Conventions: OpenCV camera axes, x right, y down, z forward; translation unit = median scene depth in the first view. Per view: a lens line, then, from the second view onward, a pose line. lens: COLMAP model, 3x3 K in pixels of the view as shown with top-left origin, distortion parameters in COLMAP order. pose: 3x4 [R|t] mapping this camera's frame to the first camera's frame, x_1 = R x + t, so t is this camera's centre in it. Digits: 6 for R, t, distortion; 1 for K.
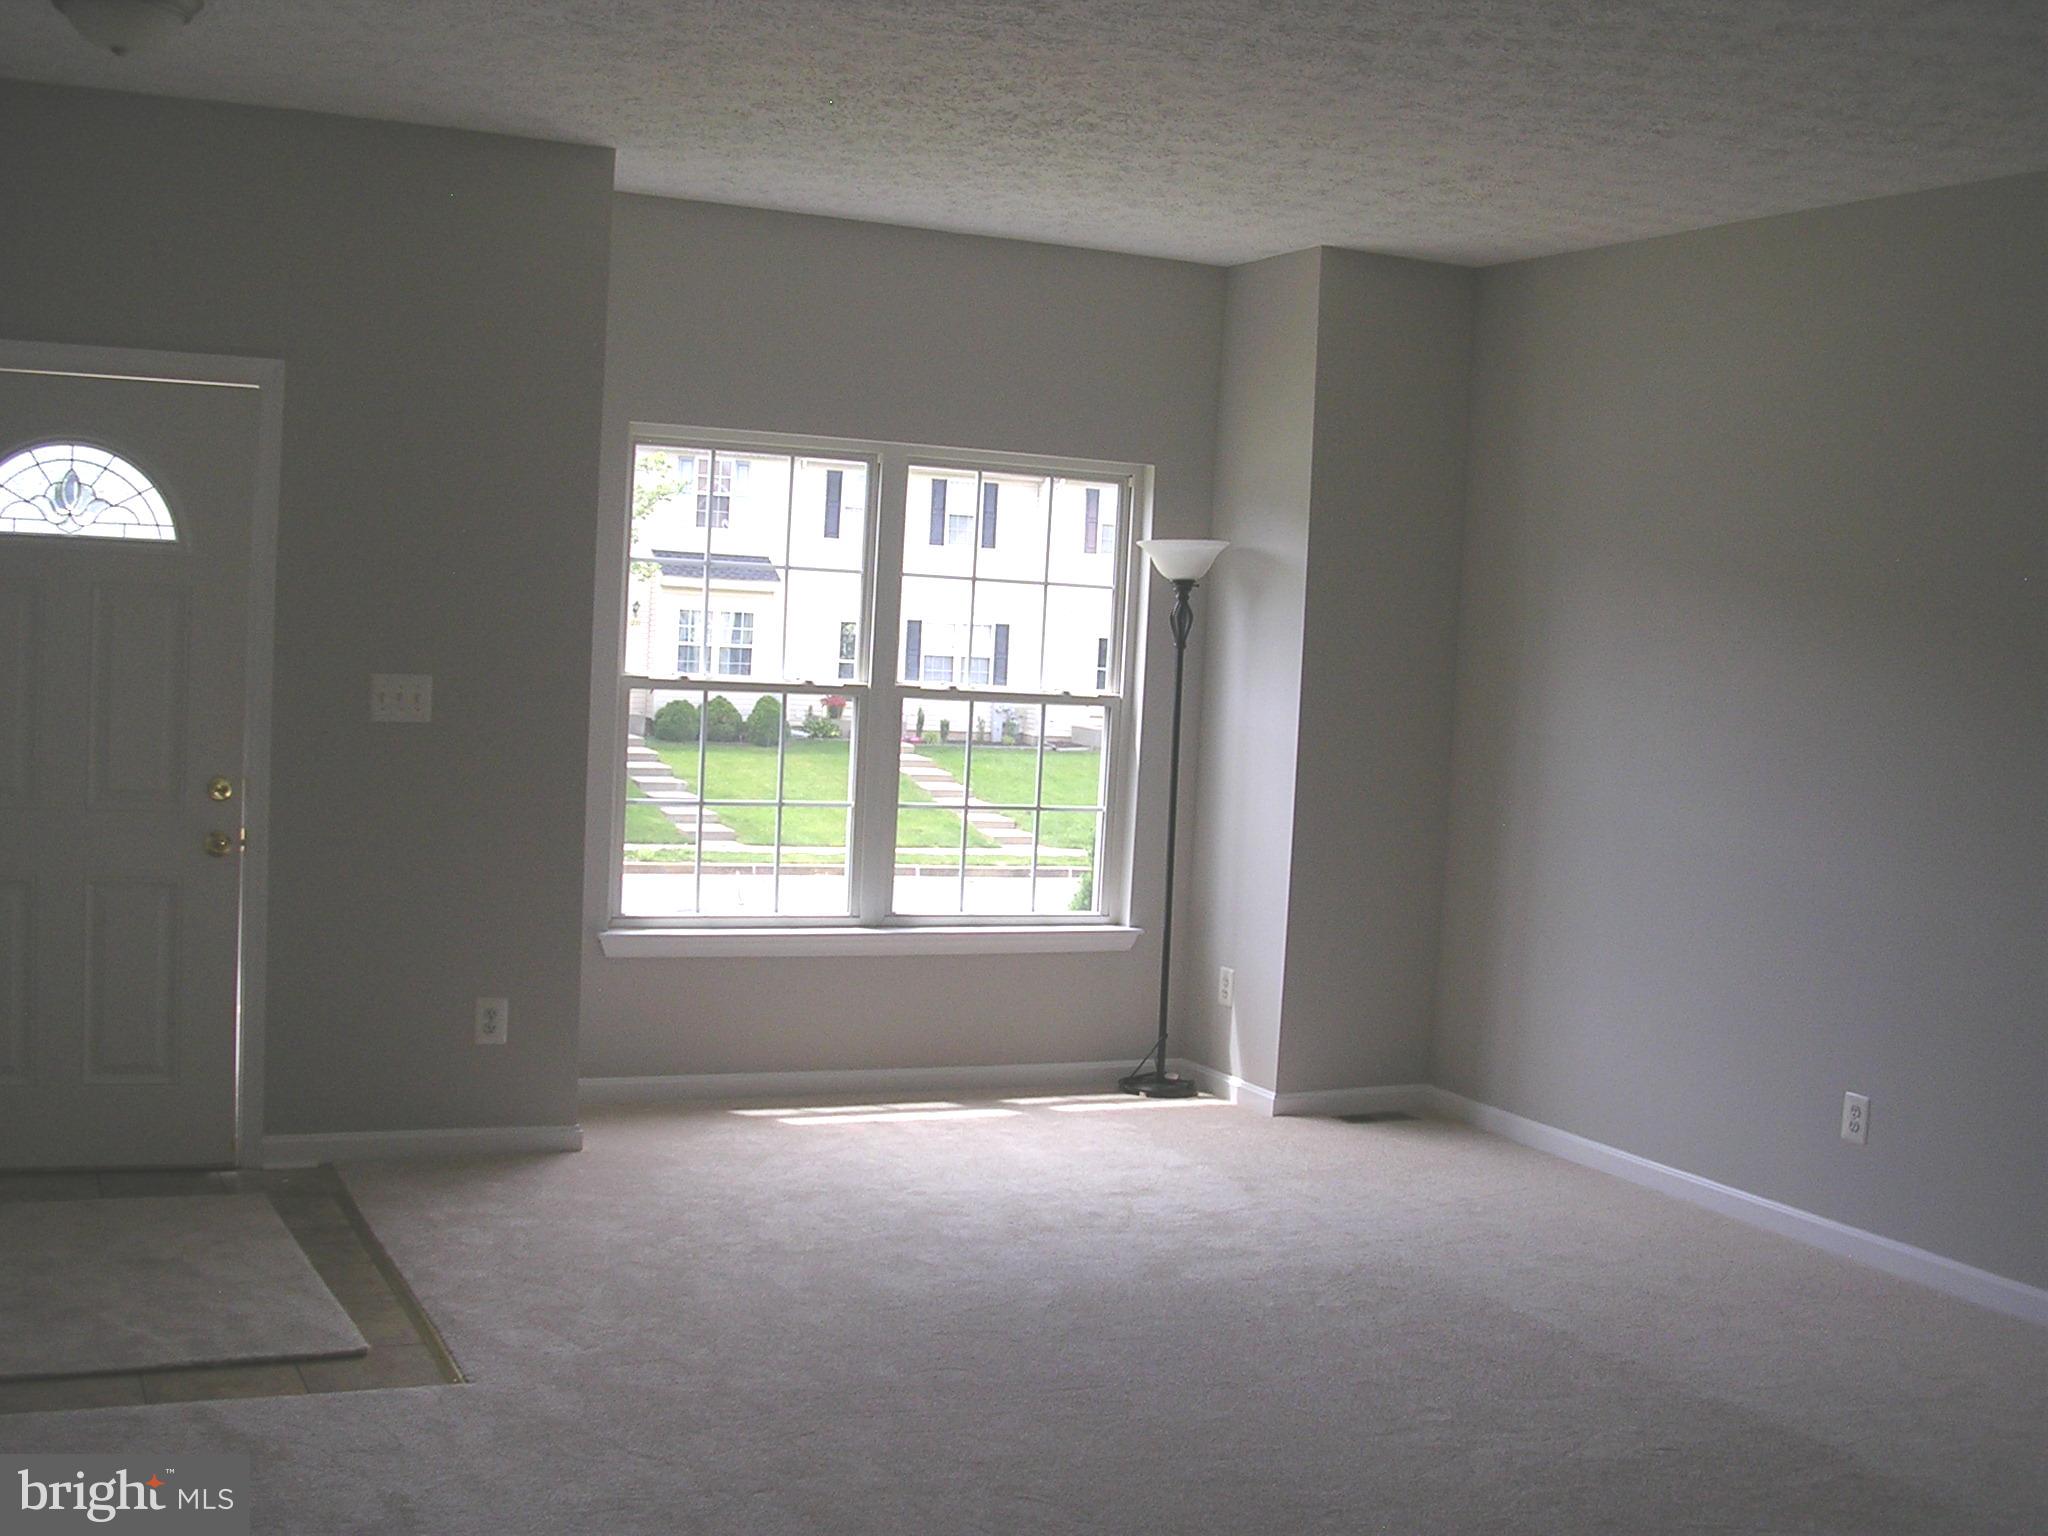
lens RADIAL K [[2354.7, 0, 1024.0], [0, 2354.7, 768.0], [0, 0, 1]] dist [-0.097247, 0.001158]
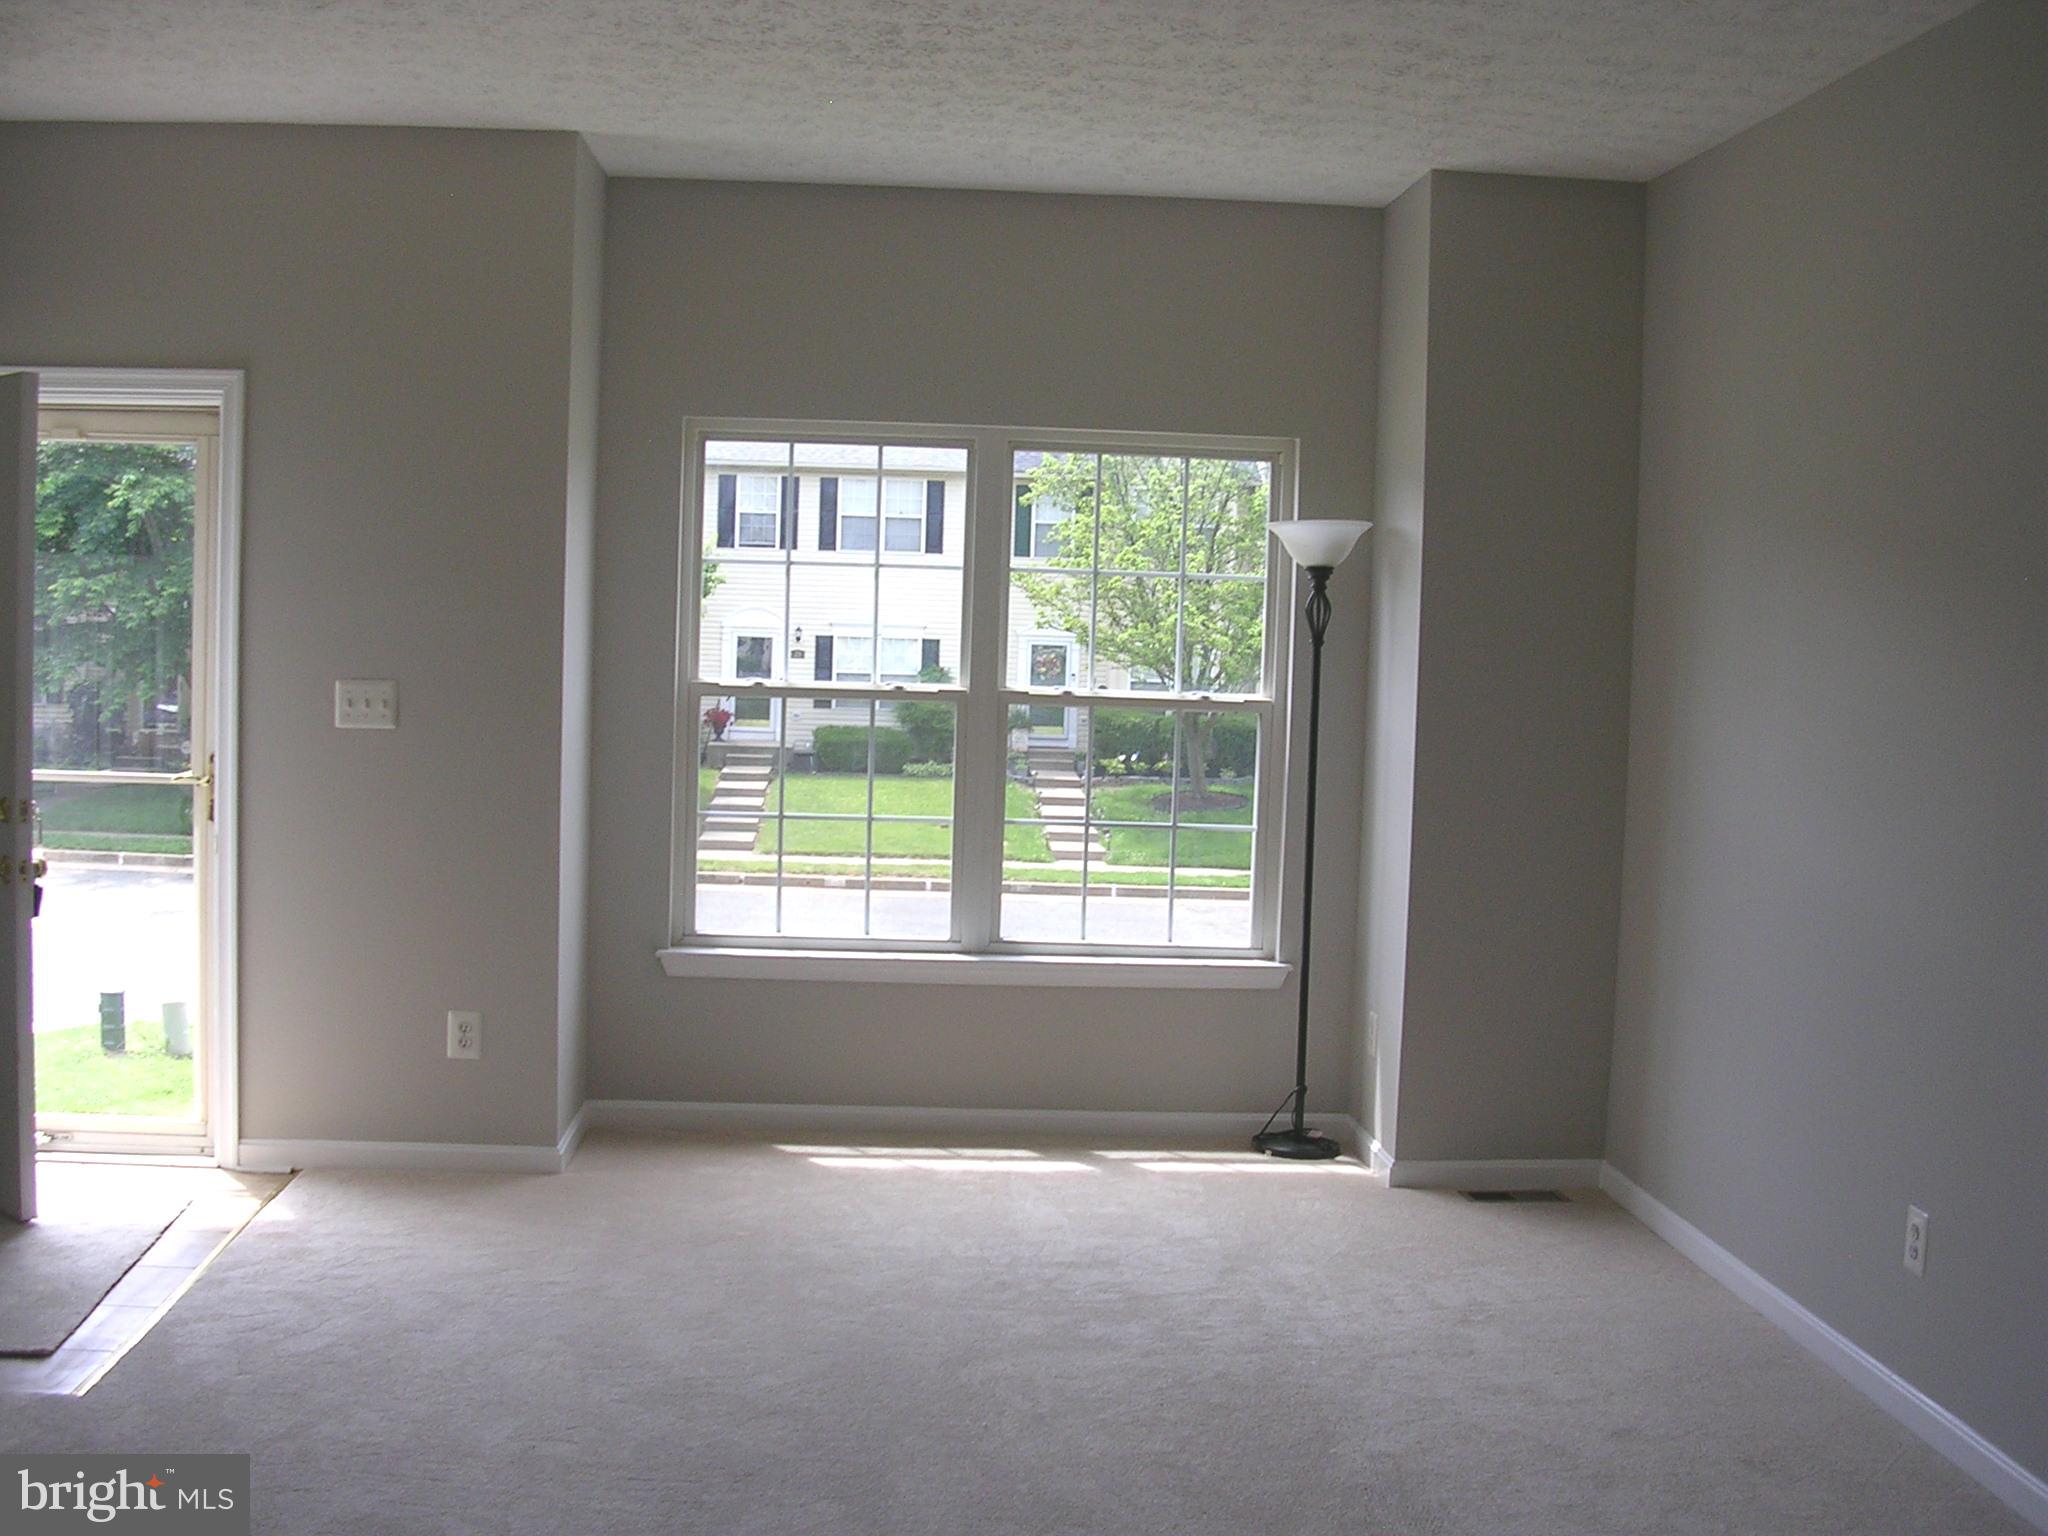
lens RADIAL K [[2354.7, 0, 1024.0], [0, 2354.7, 768.0], [0, 0, 1]] dist [-0.097247, 0.001158]
pose [[0.927874, 0.000346, -0.372893, 0.296350], [-0.004774, 0.999929, -0.010952, 0.005076], [0.372863, 0.011943, 0.927810, 0.152978]]
